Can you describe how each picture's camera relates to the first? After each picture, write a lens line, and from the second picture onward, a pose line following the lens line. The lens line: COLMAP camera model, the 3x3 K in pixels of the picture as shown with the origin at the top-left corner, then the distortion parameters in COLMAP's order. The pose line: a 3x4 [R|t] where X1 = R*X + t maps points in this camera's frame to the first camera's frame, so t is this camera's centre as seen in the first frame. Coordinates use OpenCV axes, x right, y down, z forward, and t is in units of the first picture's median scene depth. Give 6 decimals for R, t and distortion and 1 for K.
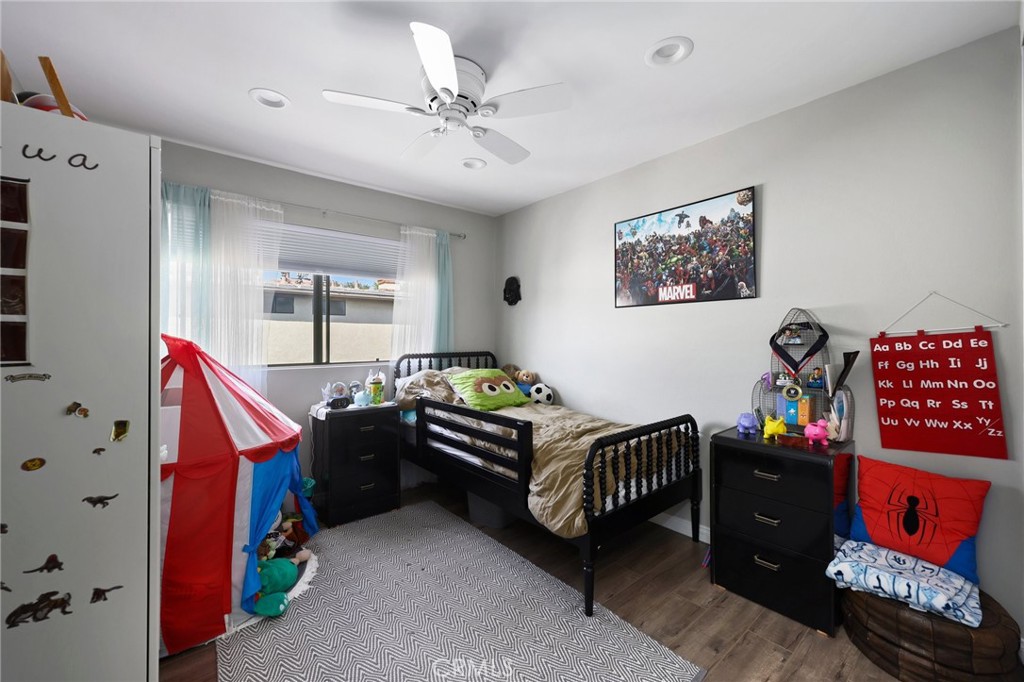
lens RADIAL K [[401.5, 0, 507.8], [0, 401.5, 336.8], [0, 0, 1]] dist [-0.004290, -0.000104]
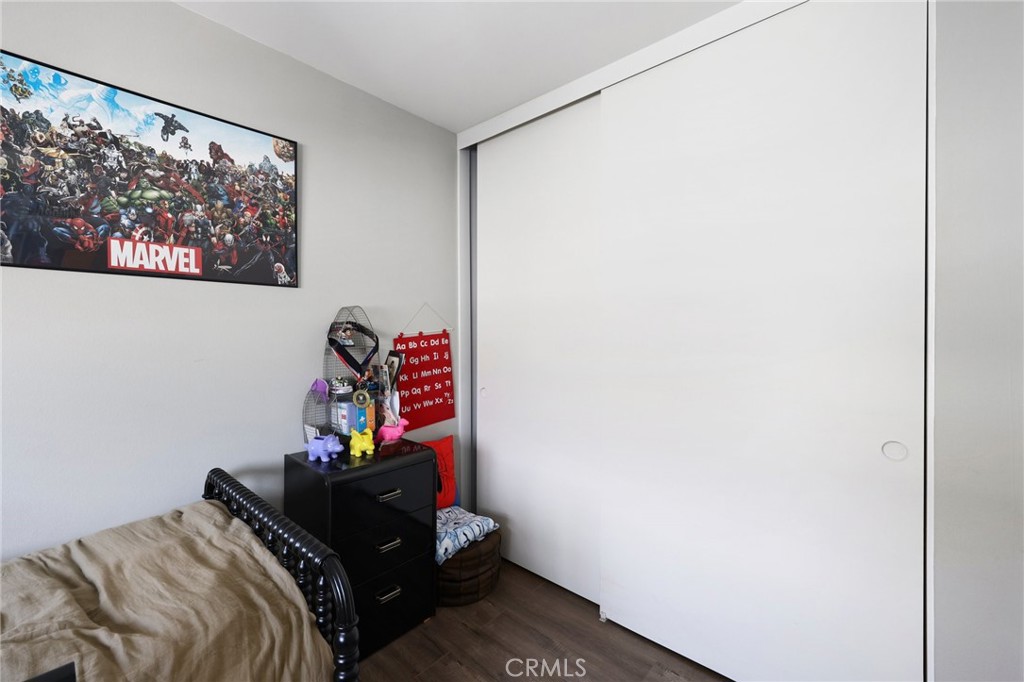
lens RADIAL K [[417.0, 0, 506.9], [0, 417.0, 339.5], [0, 0, 1]] dist [0.004075, -0.000493]
pose [[-0.134026, -0.013334, 0.990888, -0.229382], [-0.001591, 0.999911, 0.013241, -0.007286], [-0.990977, 0.000198, -0.134035, 0.673443]]
